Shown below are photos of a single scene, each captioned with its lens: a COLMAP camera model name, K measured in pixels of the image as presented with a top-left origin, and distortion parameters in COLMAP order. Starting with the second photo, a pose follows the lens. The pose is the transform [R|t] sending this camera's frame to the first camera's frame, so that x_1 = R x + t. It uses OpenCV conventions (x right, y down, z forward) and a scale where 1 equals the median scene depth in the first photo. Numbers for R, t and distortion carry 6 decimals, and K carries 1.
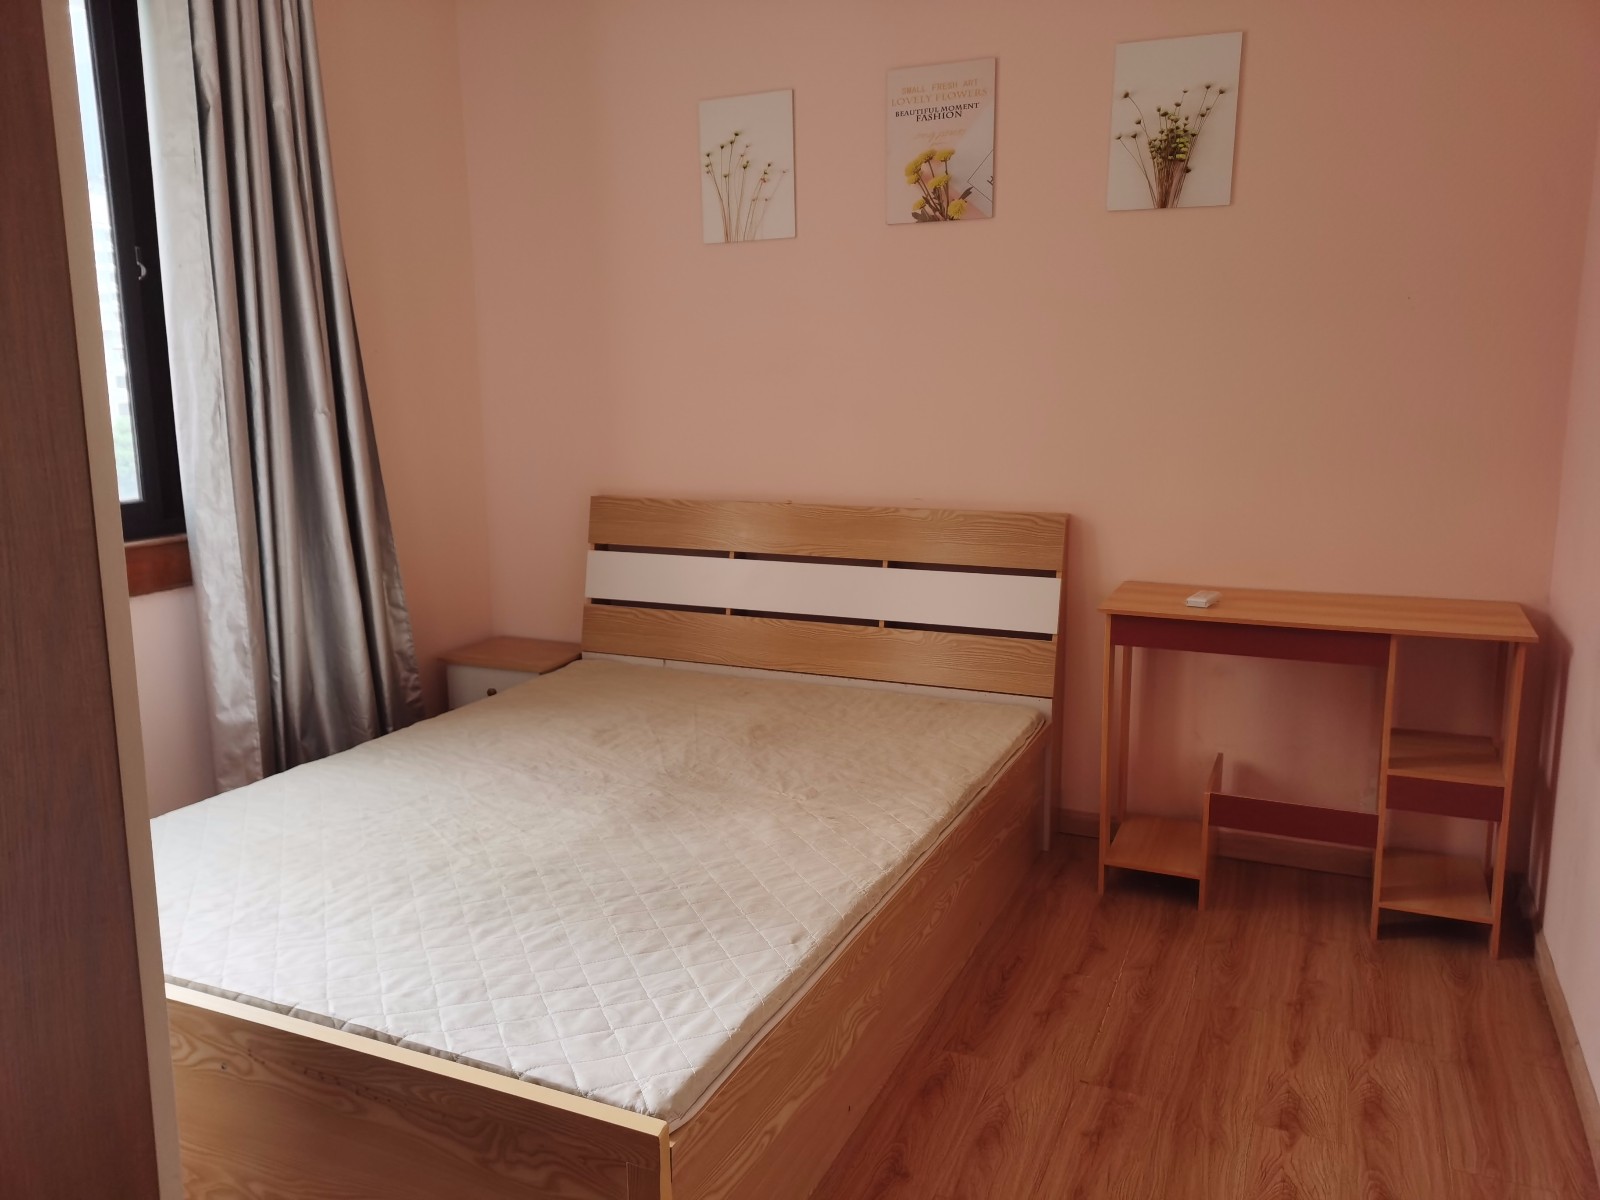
lens RADIAL K [[1235.6, 0, 795.8], [0, 1235.6, 600.1], [0, 0, 1]] dist [0.001285, -0.000748]
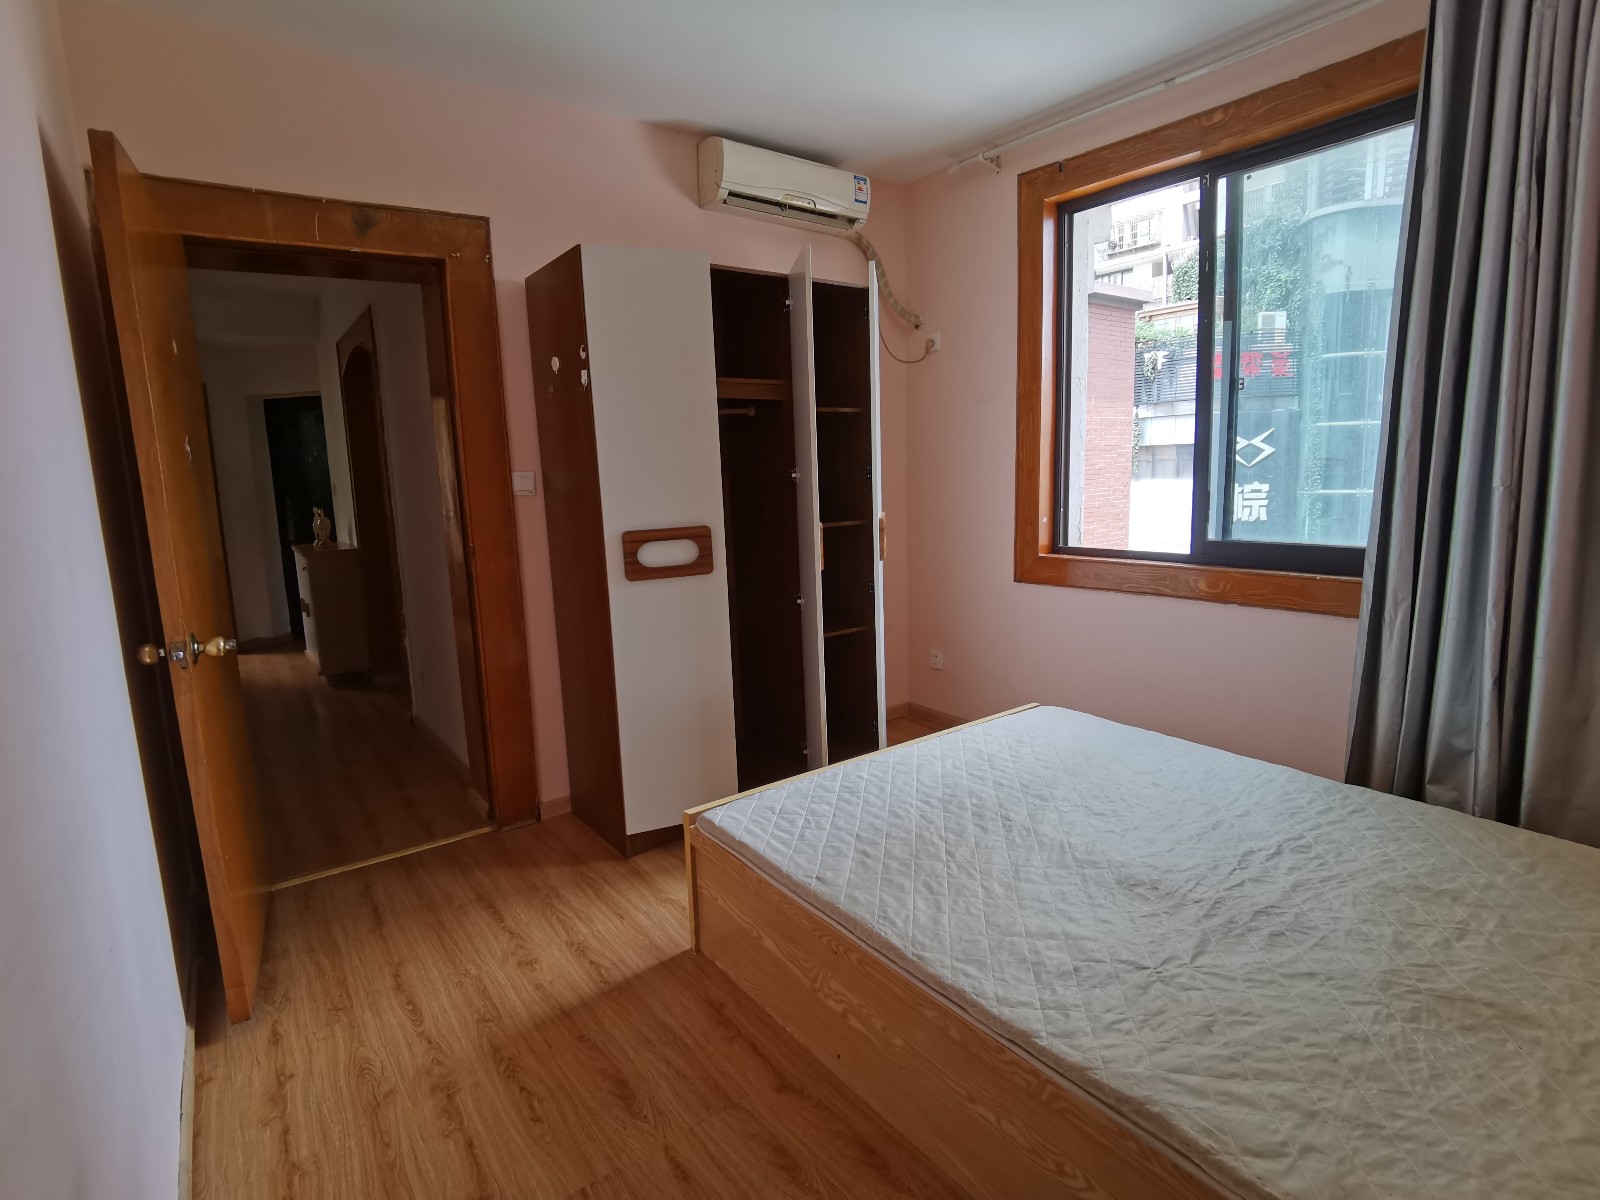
lens RADIAL K [[804.4, 0, 798.8], [0, 804.4, 595.0], [0, 0, 1]] dist [-0.046588, -0.001148]
pose [[-0.500689, 0.160419, -0.850633, 0.681713], [-0.116728, 0.961190, 0.249976, -0.238549], [0.857721, 0.224453, -0.462532, 1.247372]]
